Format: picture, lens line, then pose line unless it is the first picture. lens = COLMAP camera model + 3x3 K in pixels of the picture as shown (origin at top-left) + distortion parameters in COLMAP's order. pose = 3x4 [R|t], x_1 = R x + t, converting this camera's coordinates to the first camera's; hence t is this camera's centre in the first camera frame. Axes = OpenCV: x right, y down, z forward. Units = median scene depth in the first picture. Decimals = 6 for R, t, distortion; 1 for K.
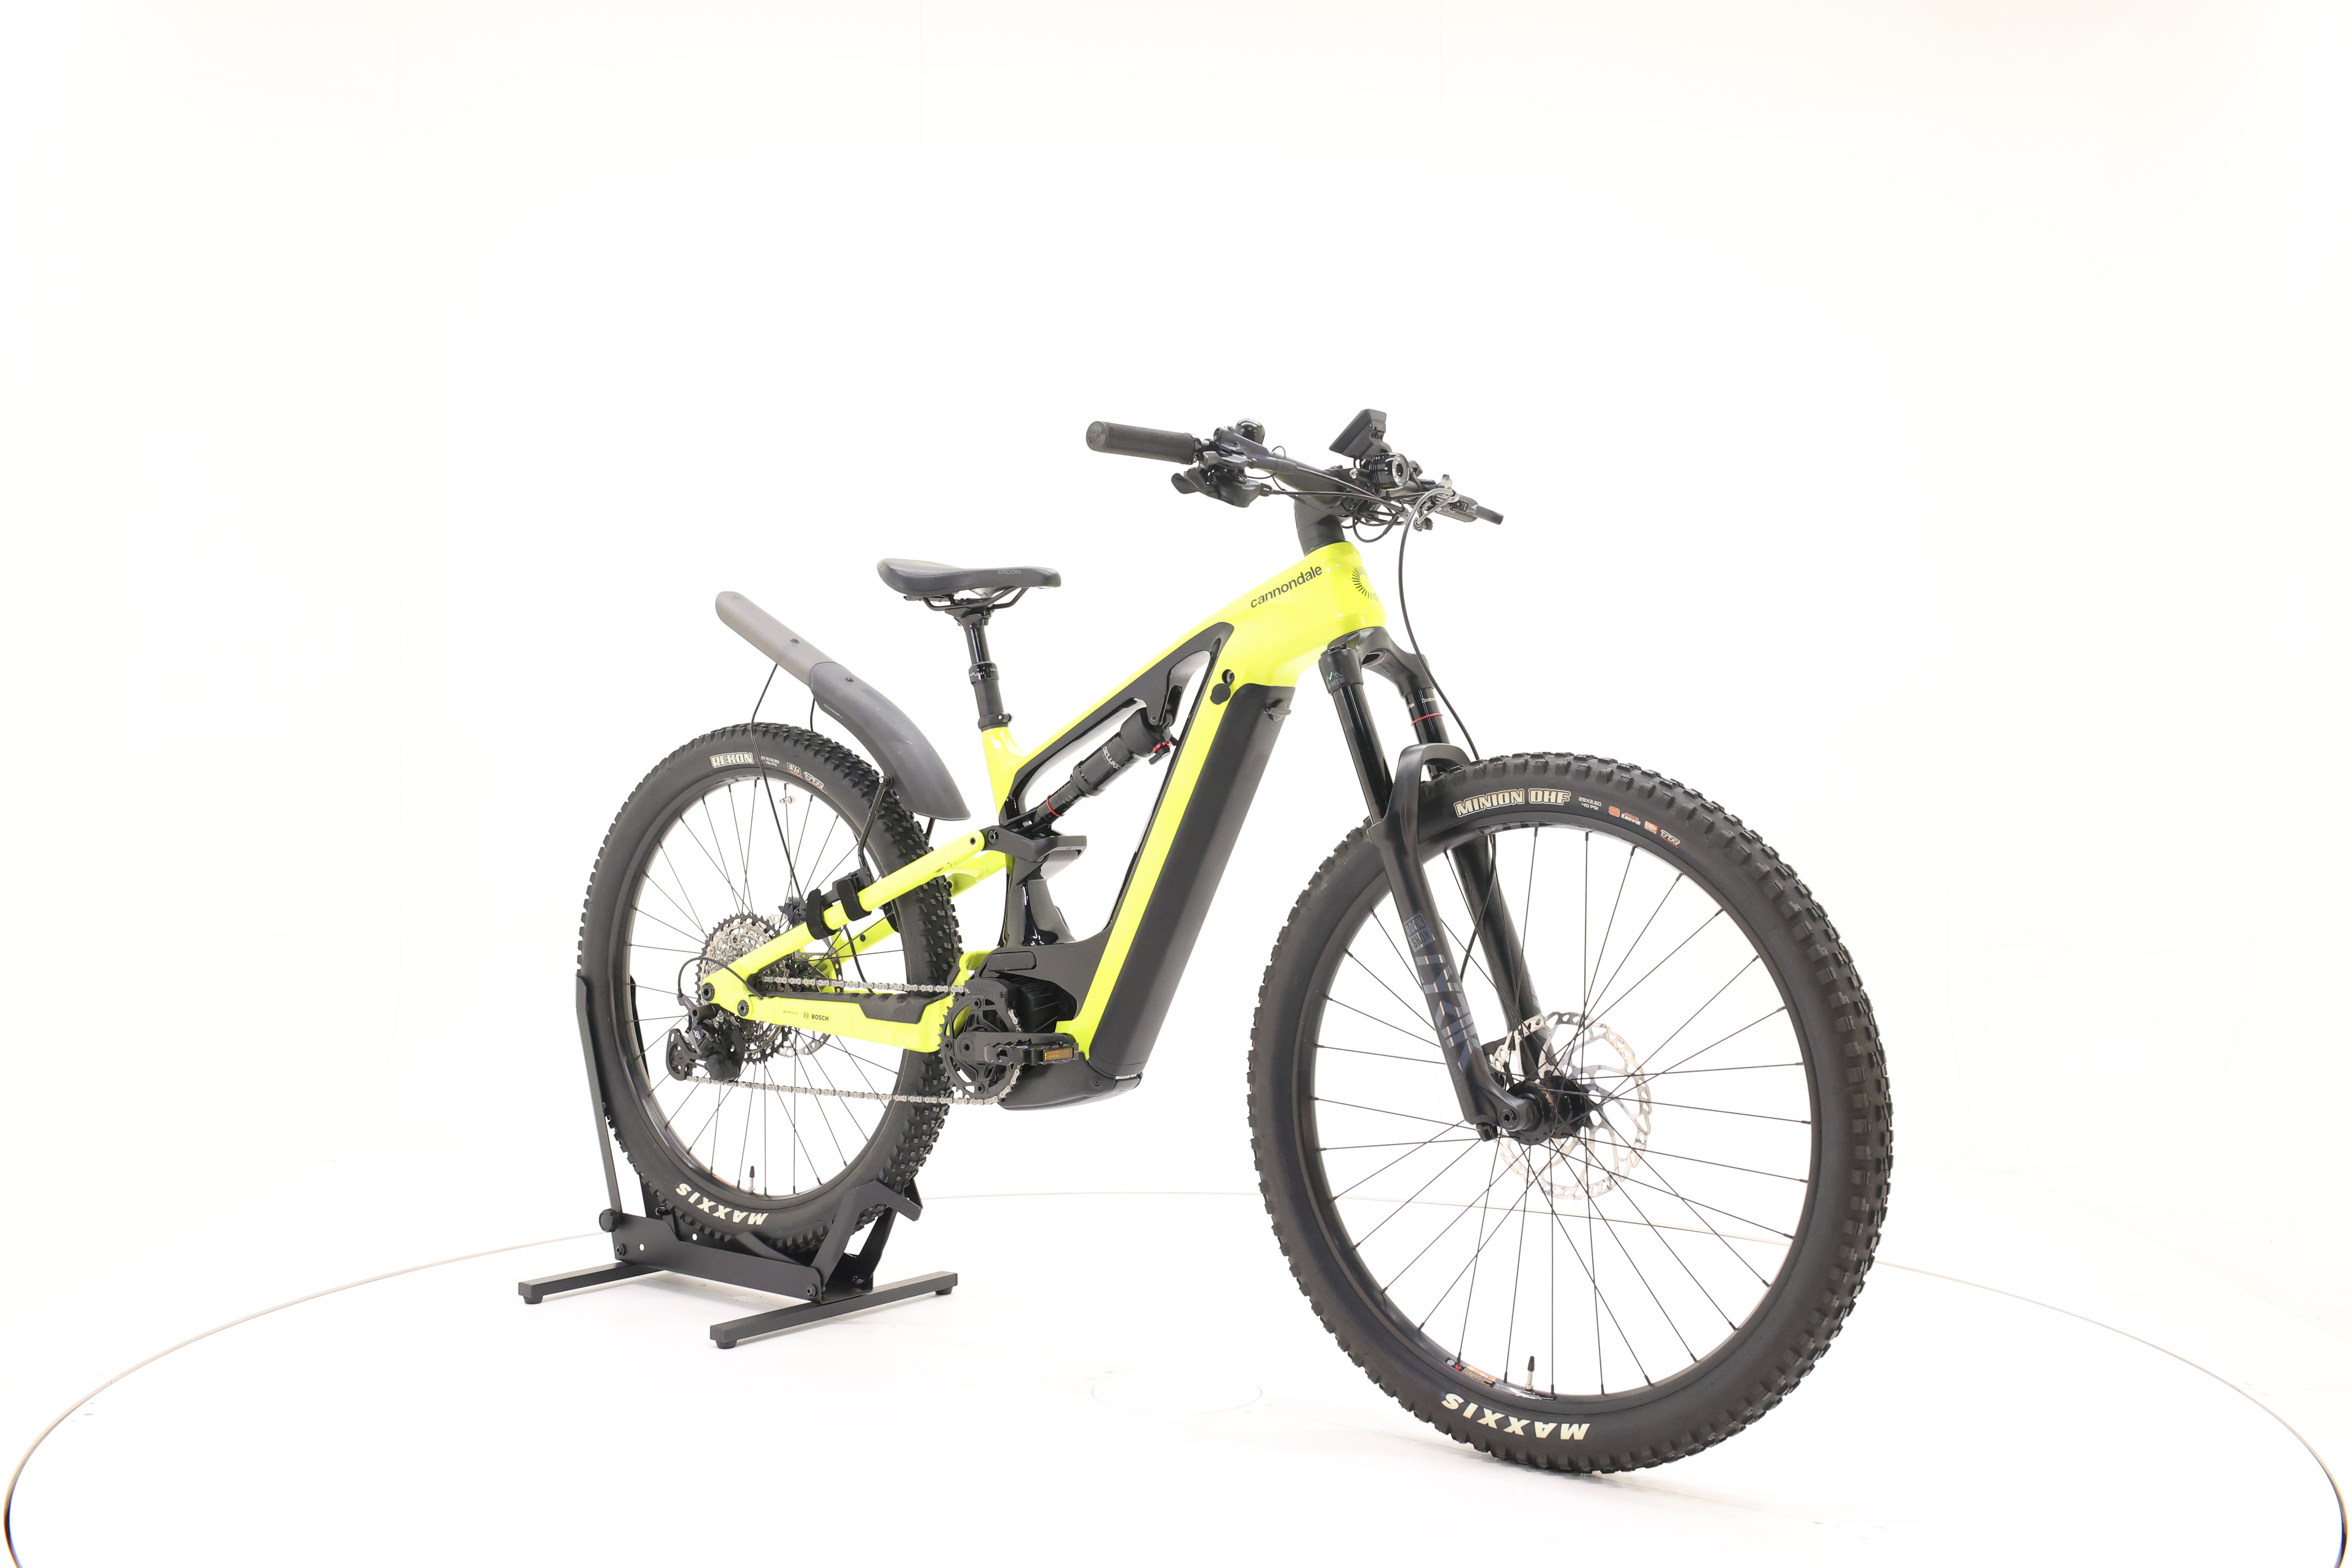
lens RADIAL K [[2532.2, 0, 1172.2], [0, 2532.2, 778.8], [0, 0, 1]] dist [0.016645, 0.000000]
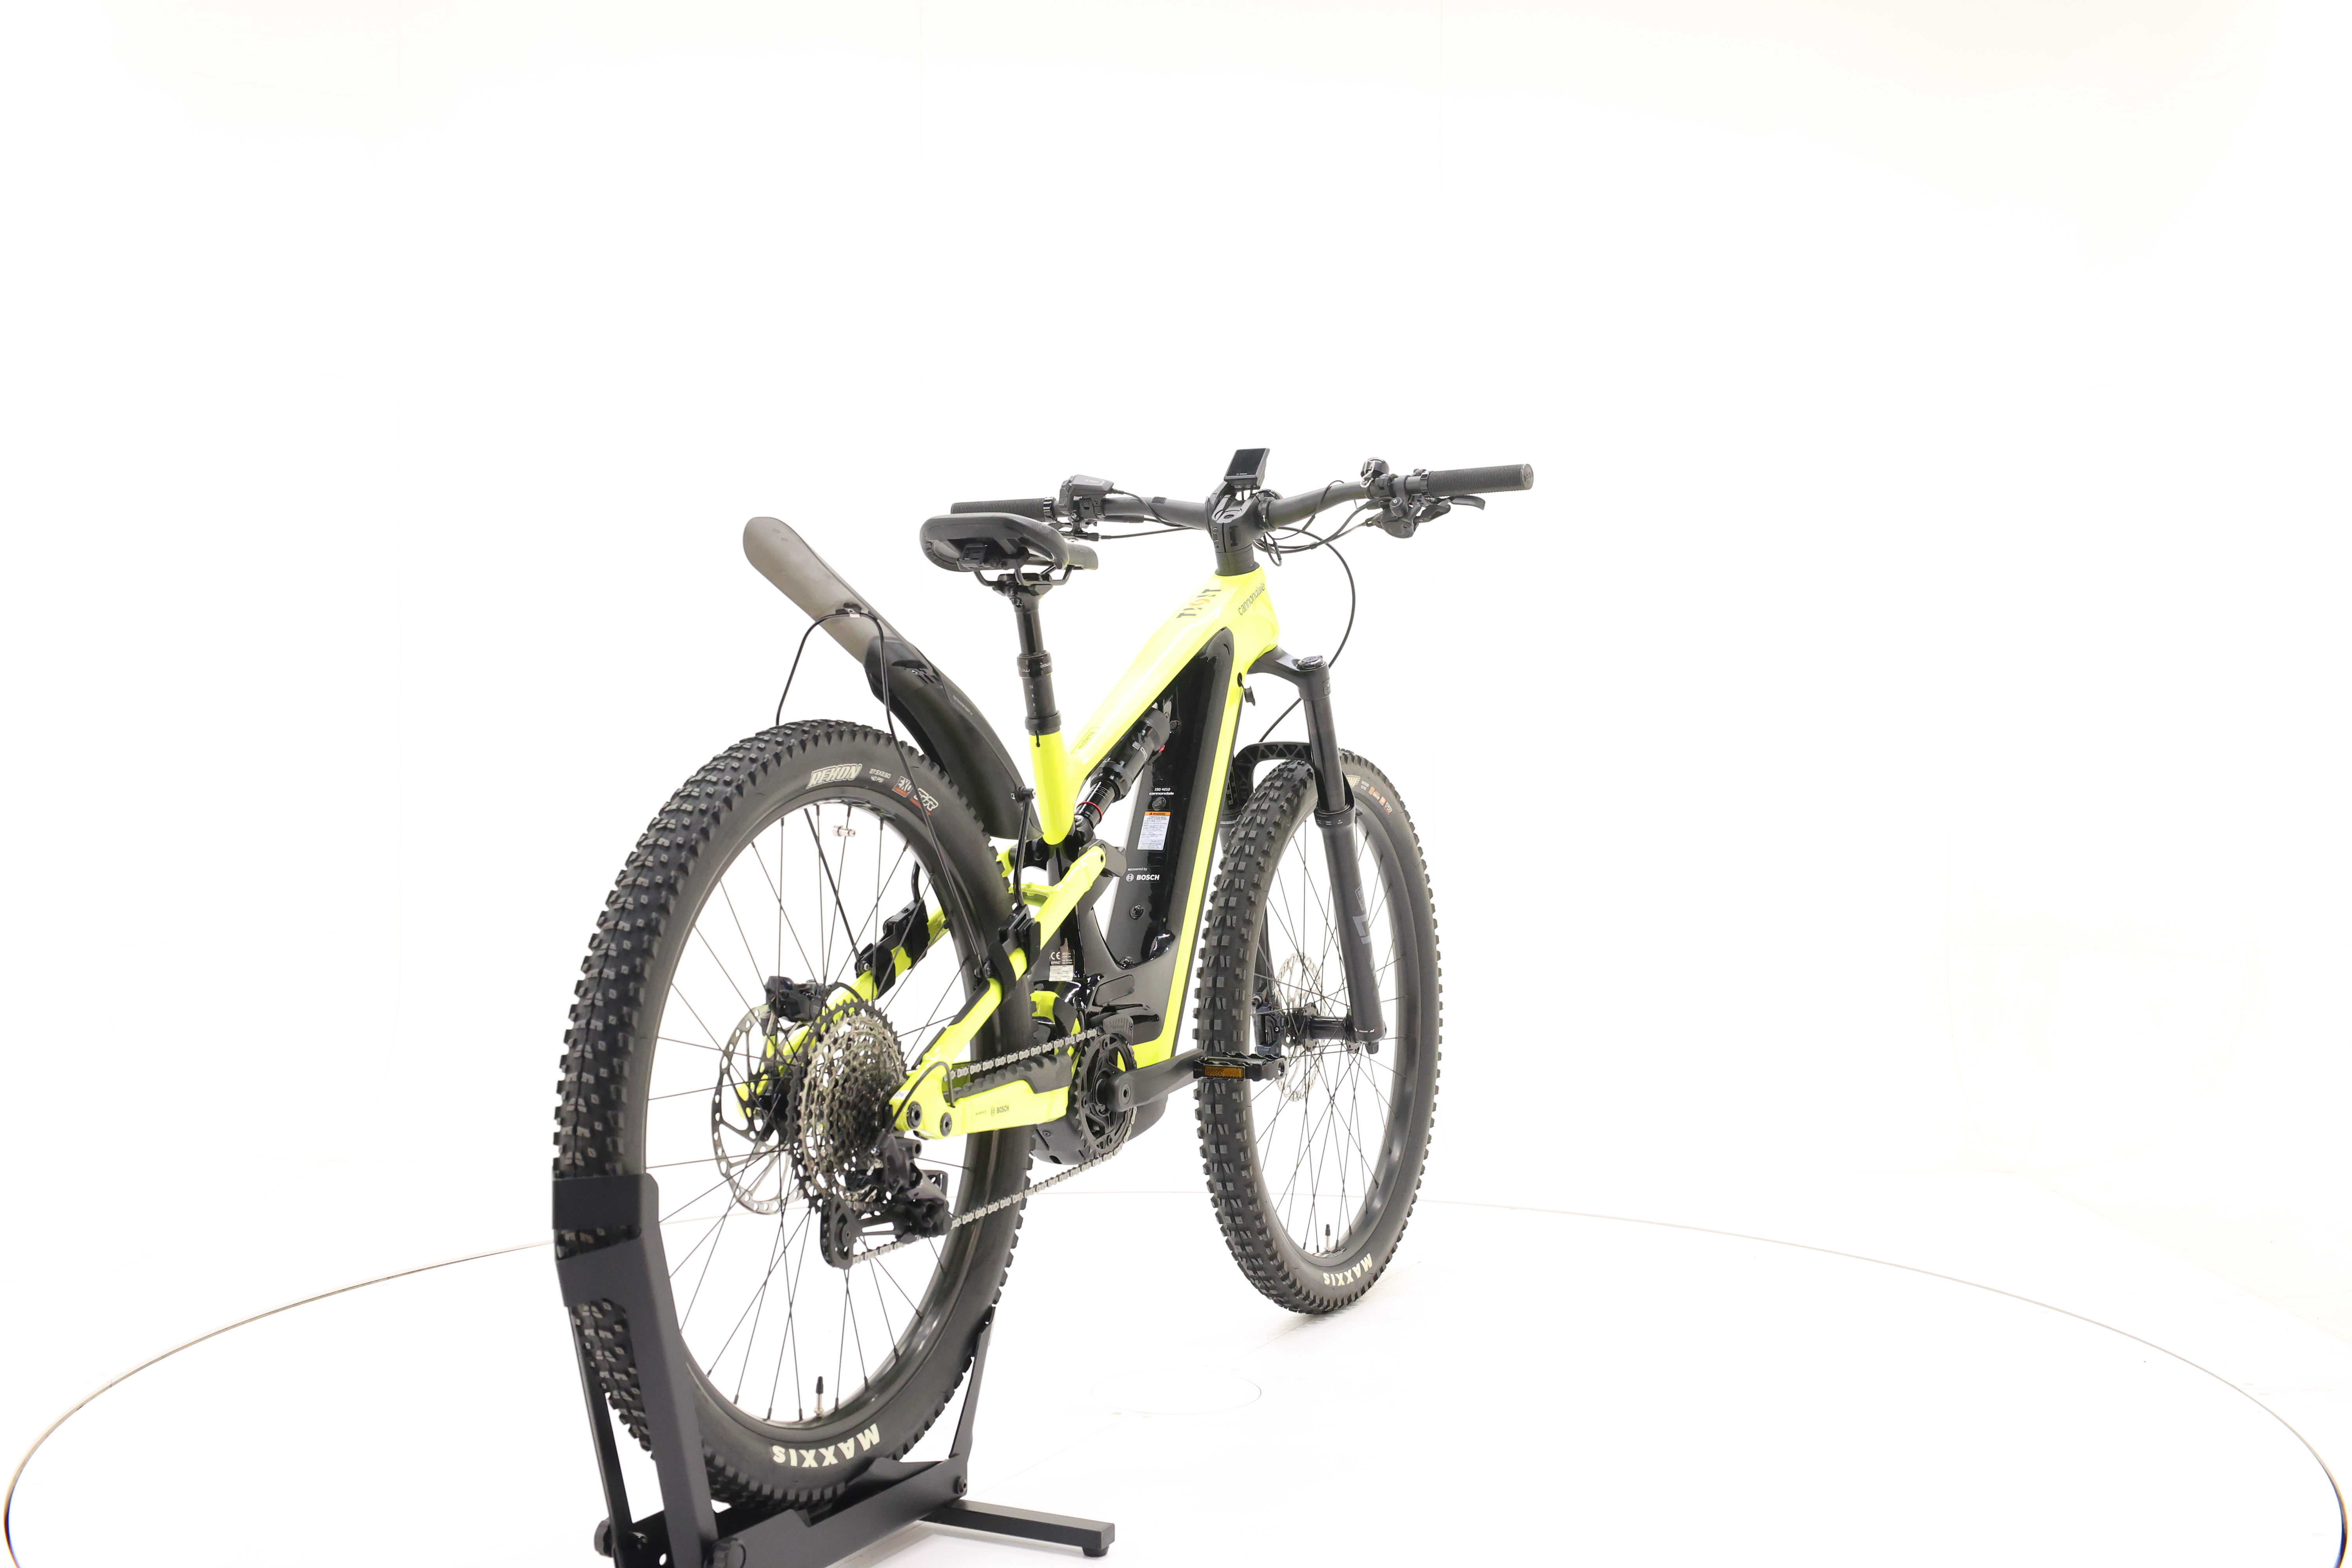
lens RADIAL K [[2532.2, 0, 1177.5], [0, 2532.2, 783.5], [0, 0, 1]] dist [0.016645, 0.000000]
pose [[-0.210796, -0.024558, 0.977221, -0.943556], [0.013253, 0.999521, 0.027977, -0.025488], [-0.977440, 0.018848, -0.210370, 1.173019]]
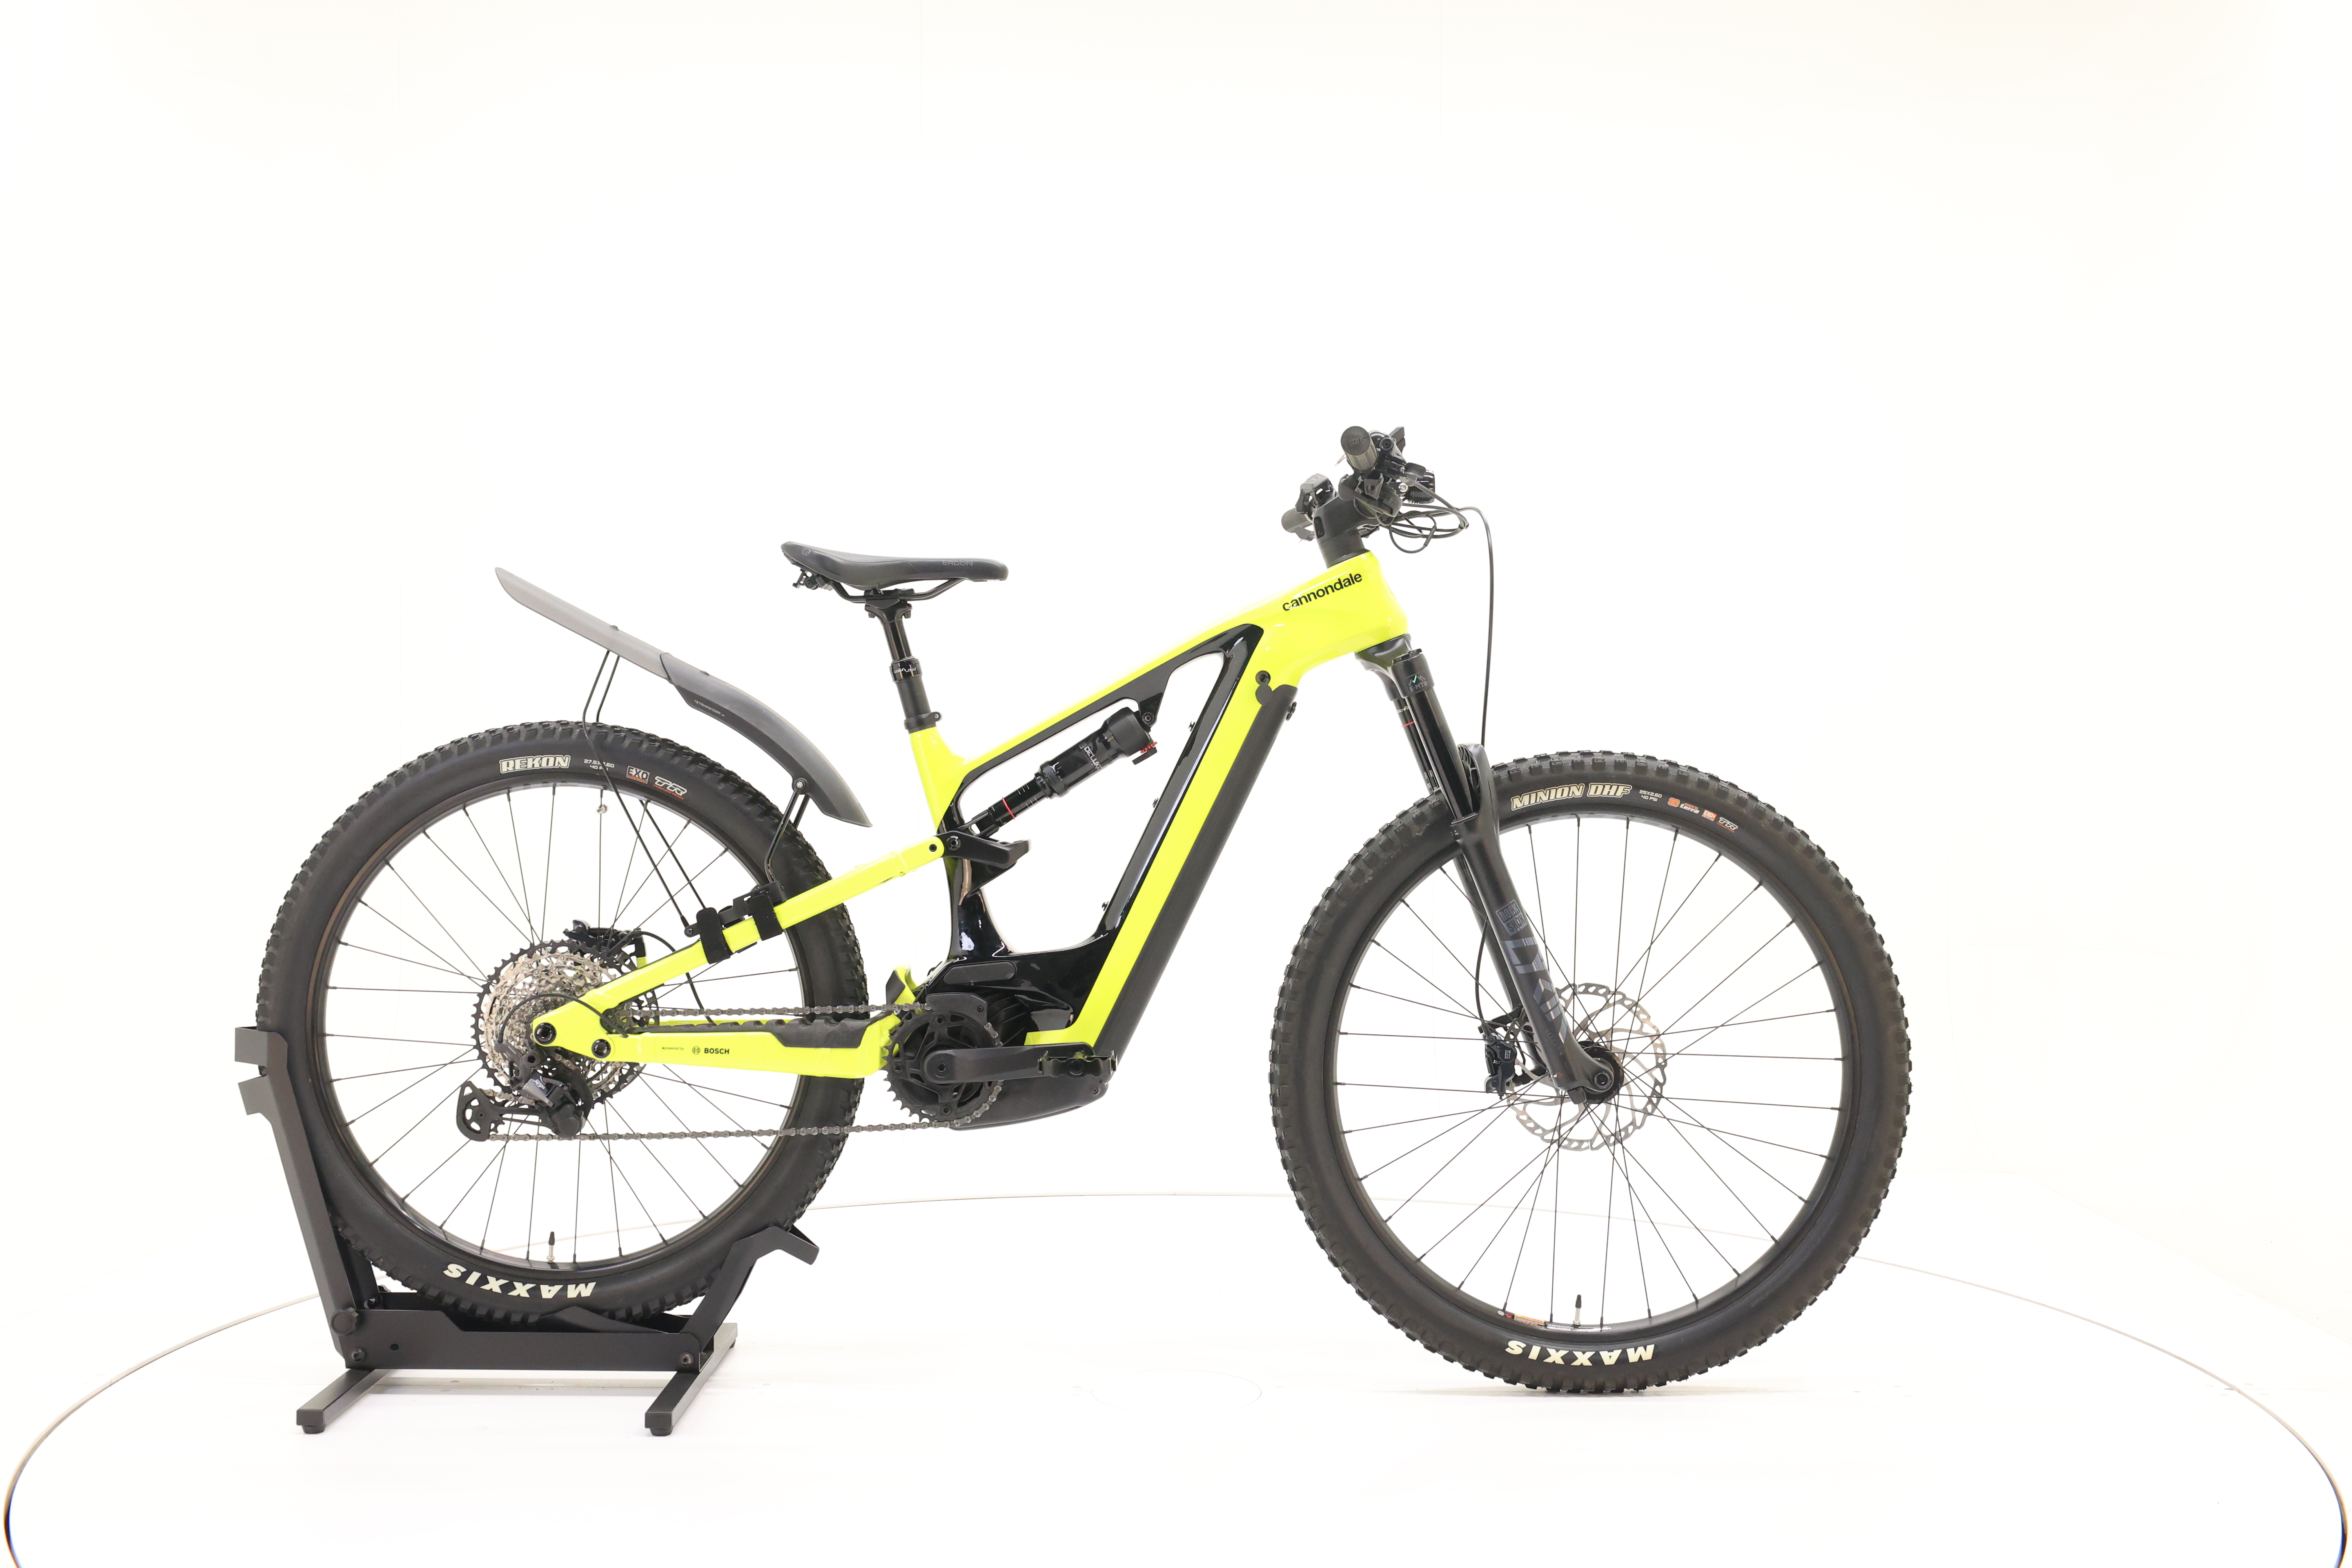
lens RADIAL K [[2532.2, 0, 1177.9], [0, 2532.2, 775.9], [0, 0, 1]] dist [0.016645, 0.000000]
pose [[0.784125, -0.012389, 0.620480, -0.599411], [0.010342, 0.999923, 0.006897, -0.007901], [-0.620517, 0.001009, 0.784192, 0.208605]]
